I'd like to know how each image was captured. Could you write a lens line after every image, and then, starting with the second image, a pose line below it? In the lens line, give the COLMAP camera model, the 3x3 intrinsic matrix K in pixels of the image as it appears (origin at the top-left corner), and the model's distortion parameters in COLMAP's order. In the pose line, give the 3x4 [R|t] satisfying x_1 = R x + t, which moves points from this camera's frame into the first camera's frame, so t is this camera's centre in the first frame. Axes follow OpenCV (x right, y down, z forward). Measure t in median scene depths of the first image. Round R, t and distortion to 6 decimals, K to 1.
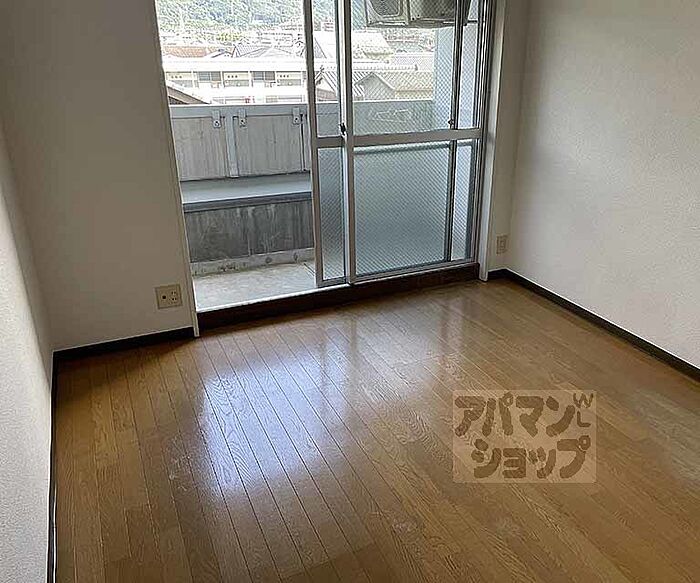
lens RADIAL K [[610.7, 0, 351.2], [0, 610.7, 285.5], [0, 0, 1]] dist [-0.006931, 0.003596]
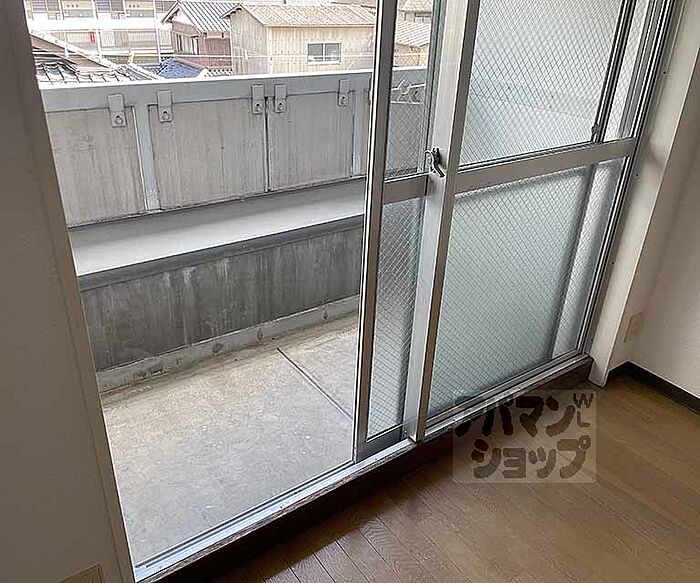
lens RADIAL K [[610.7, 0, 312.1], [0, 610.7, 271.5], [0, 0, 1]] dist [-0.006931, 0.003596]
pose [[0.983926, -0.053561, 0.170357, -0.146422], [0.039603, 0.995653, 0.084307, -0.165498], [-0.174132, -0.076205, 0.981769, 0.424523]]
